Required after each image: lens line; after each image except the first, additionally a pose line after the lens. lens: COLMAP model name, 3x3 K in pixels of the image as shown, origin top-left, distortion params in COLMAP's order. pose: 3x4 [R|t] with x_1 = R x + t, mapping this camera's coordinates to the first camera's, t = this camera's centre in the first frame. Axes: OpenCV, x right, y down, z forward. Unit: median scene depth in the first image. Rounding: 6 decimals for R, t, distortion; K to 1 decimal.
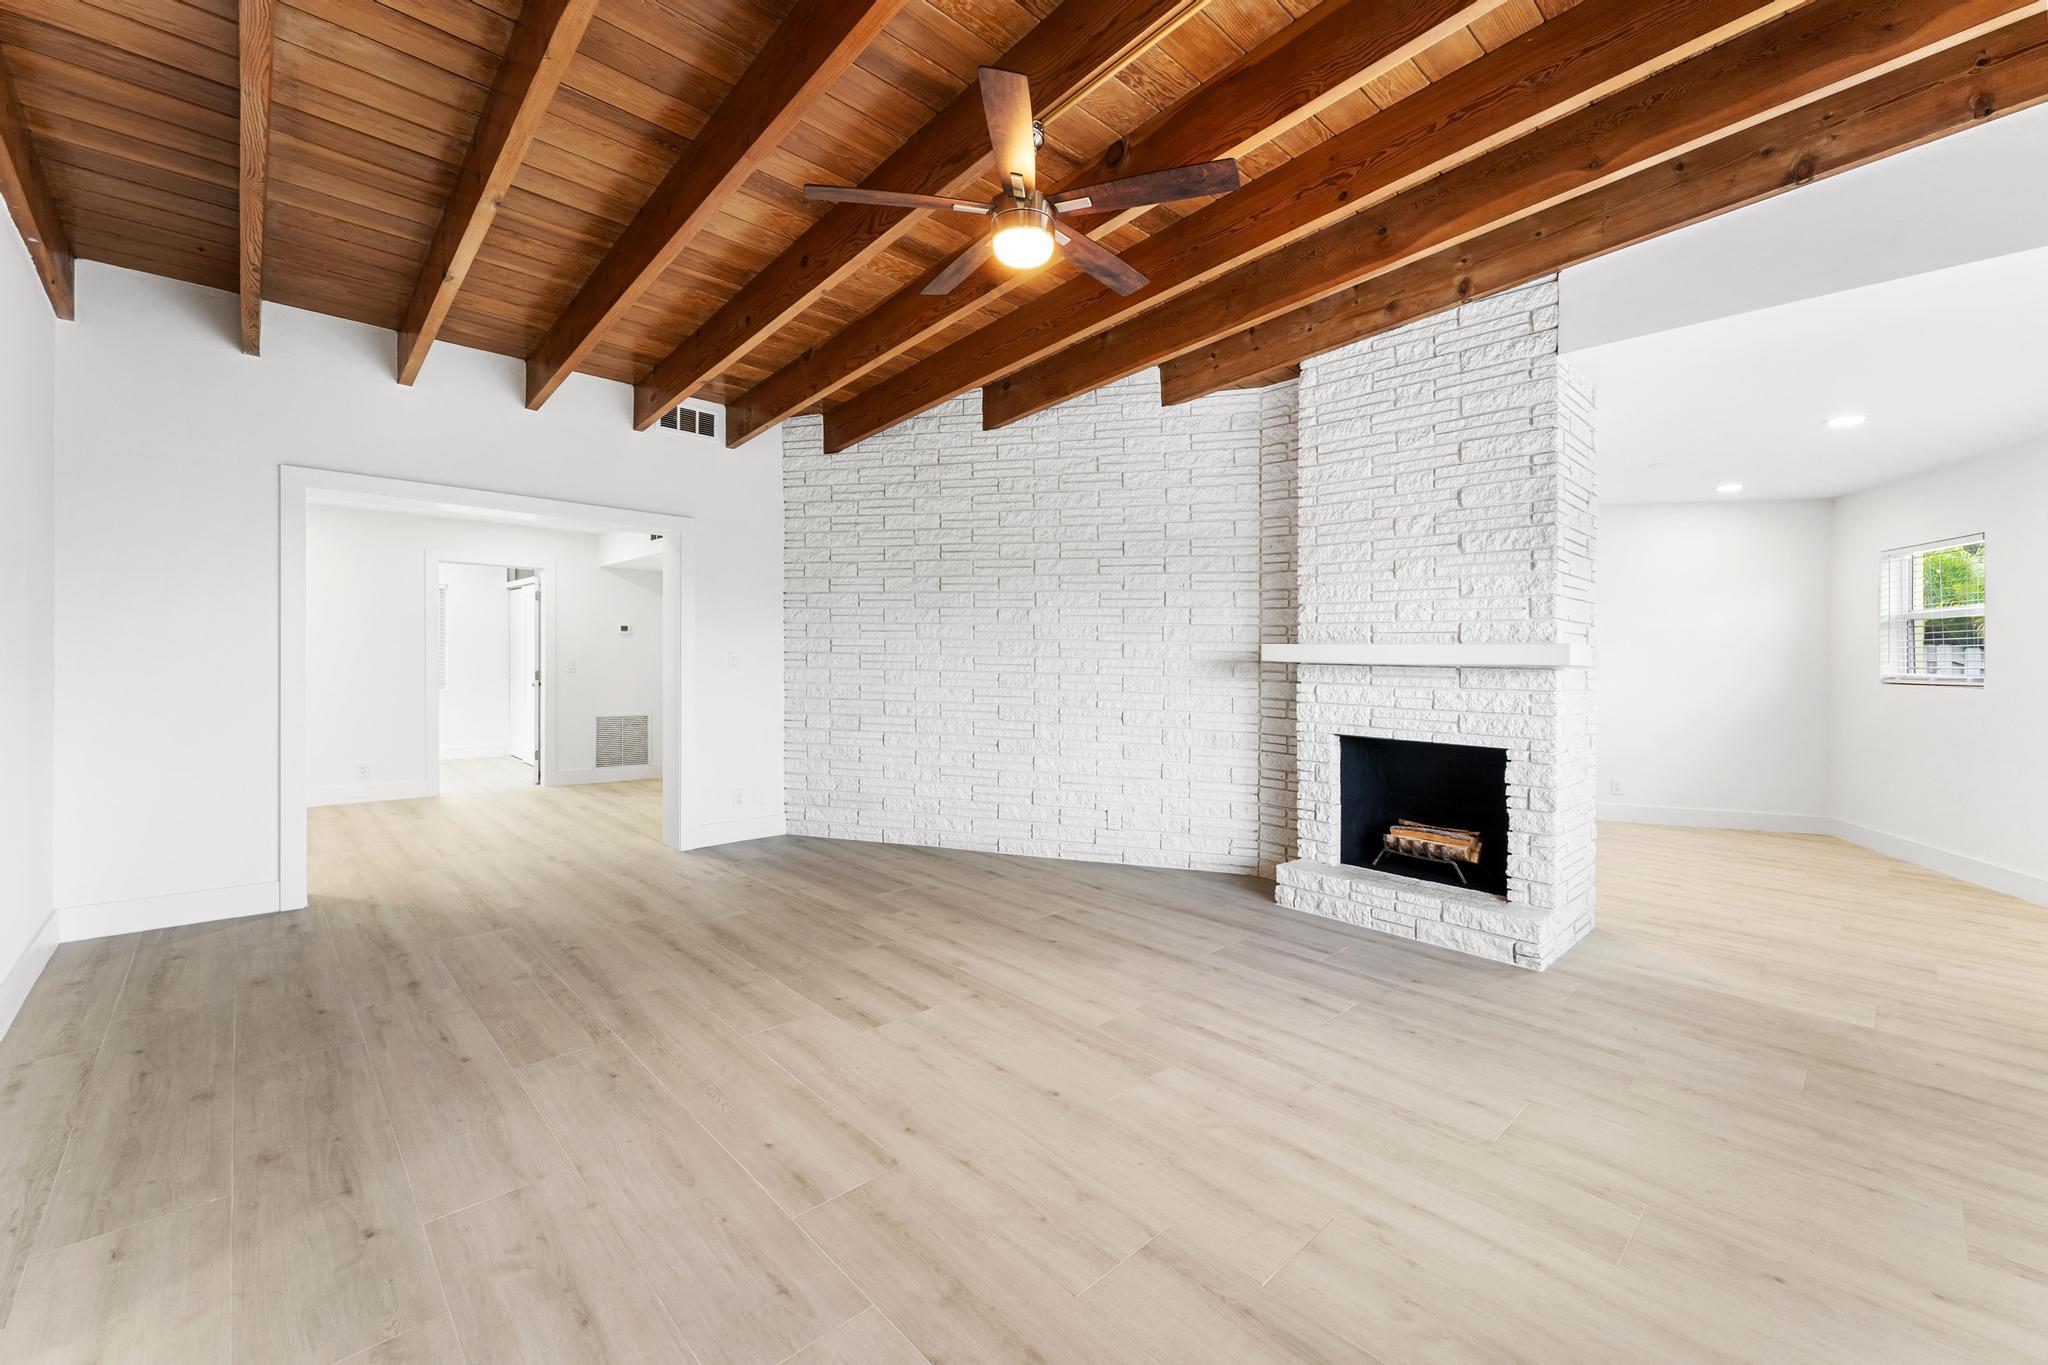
lens RADIAL K [[826.6, 0, 1027.2], [0, 826.6, 679.2], [0, 0, 1]] dist [0.000942, -0.000124]
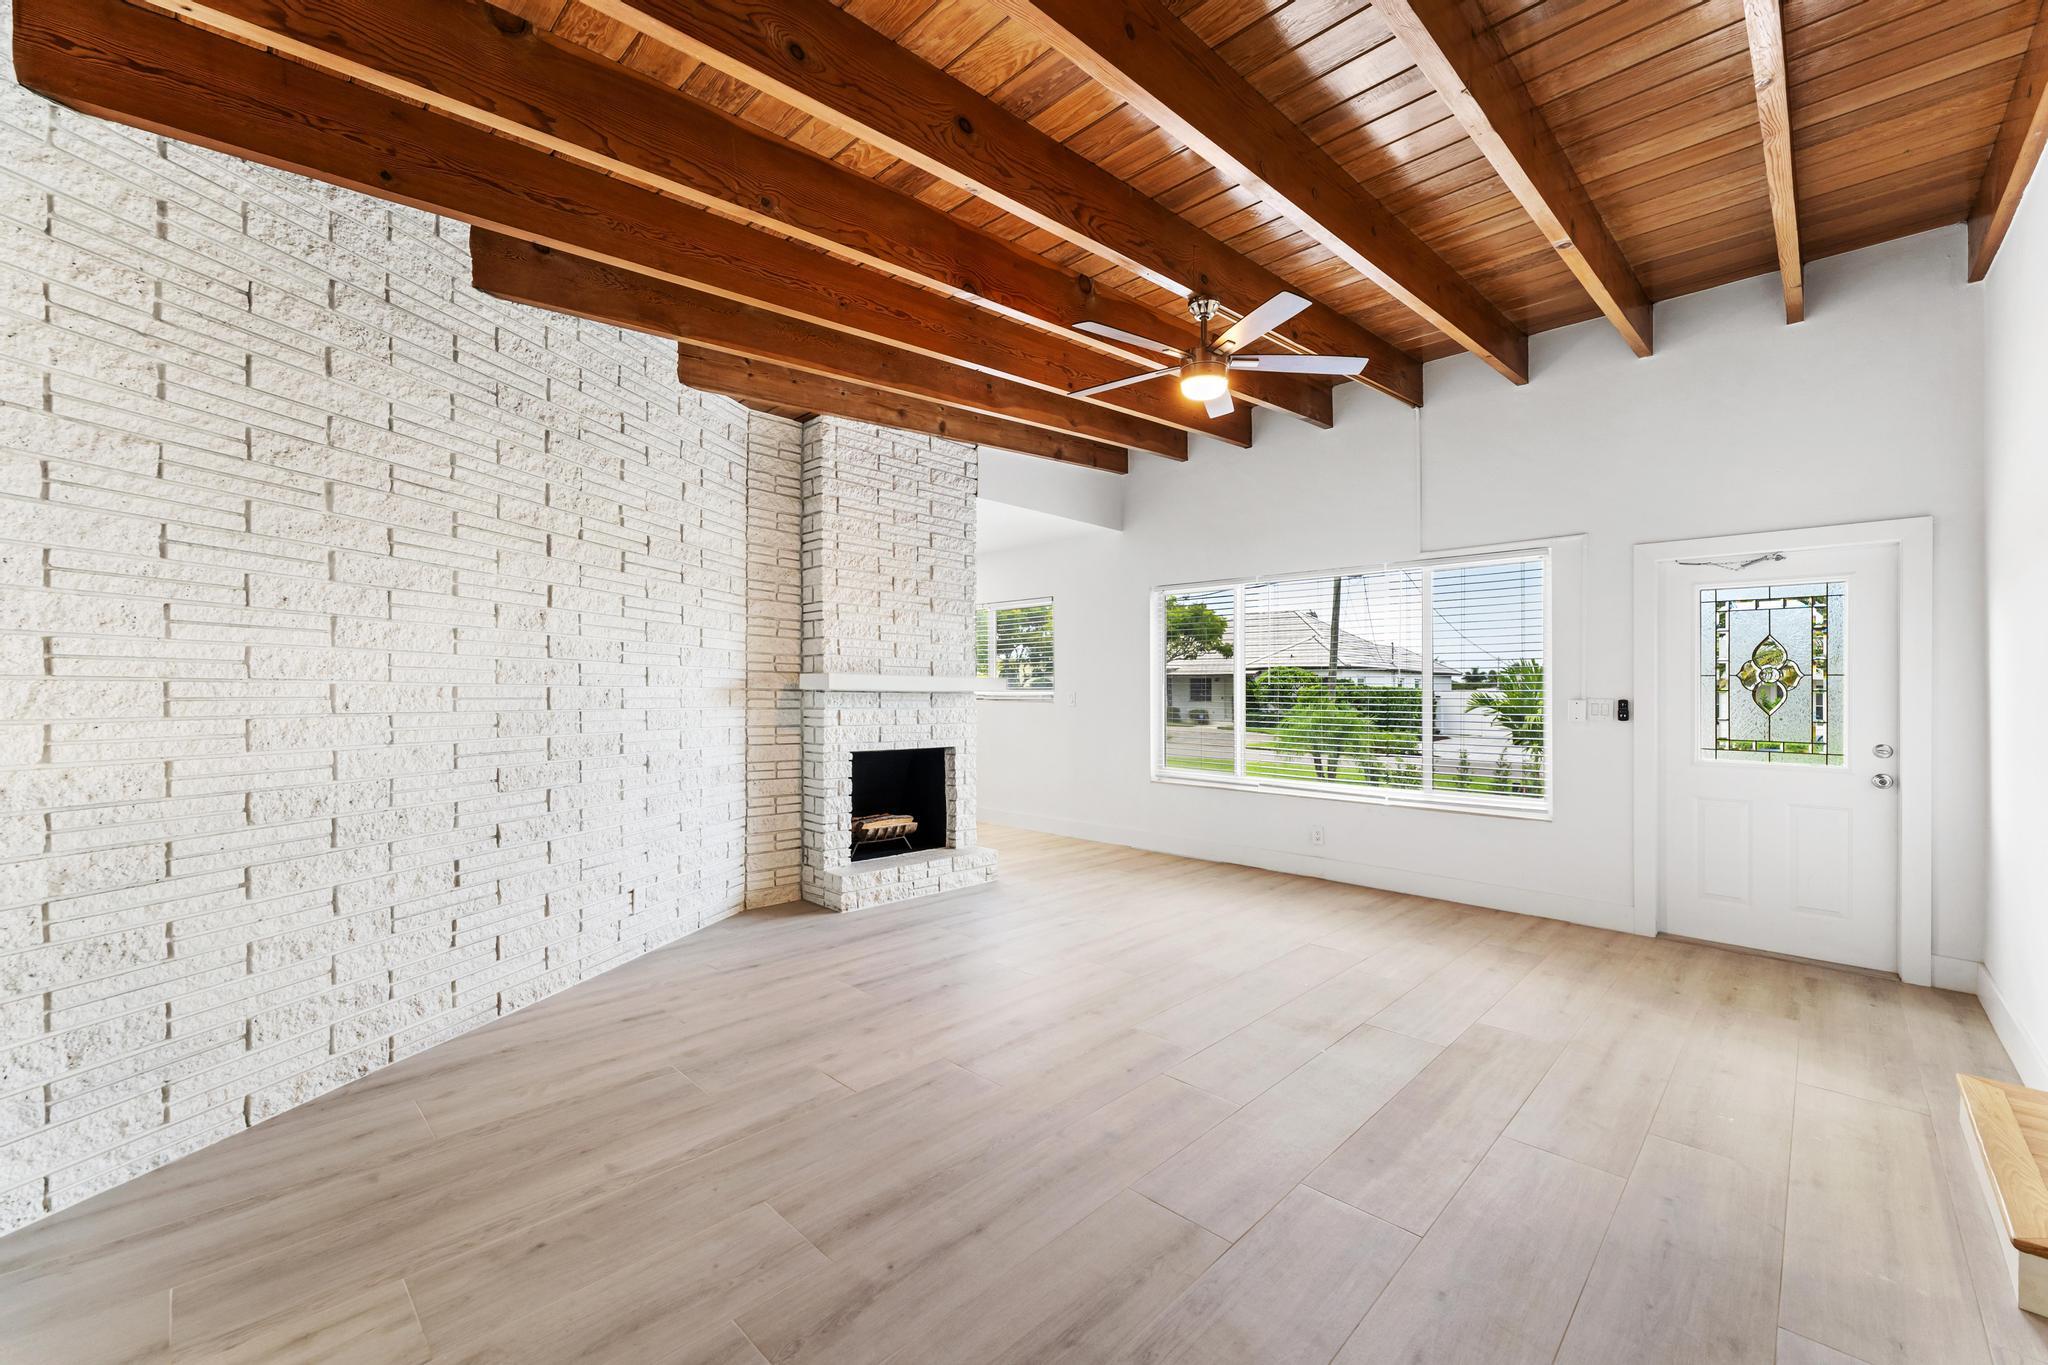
lens RADIAL K [[831.5, 0, 1018.3], [0, 831.5, 686.7], [0, 0, 1]] dist [0.004295, 0.000239]
pose [[-0.040669, -0.010487, 0.999118, -0.854660], [0.015225, 0.999822, 0.011115, -0.036060], [-0.999057, 0.015663, -0.040502, 0.868512]]
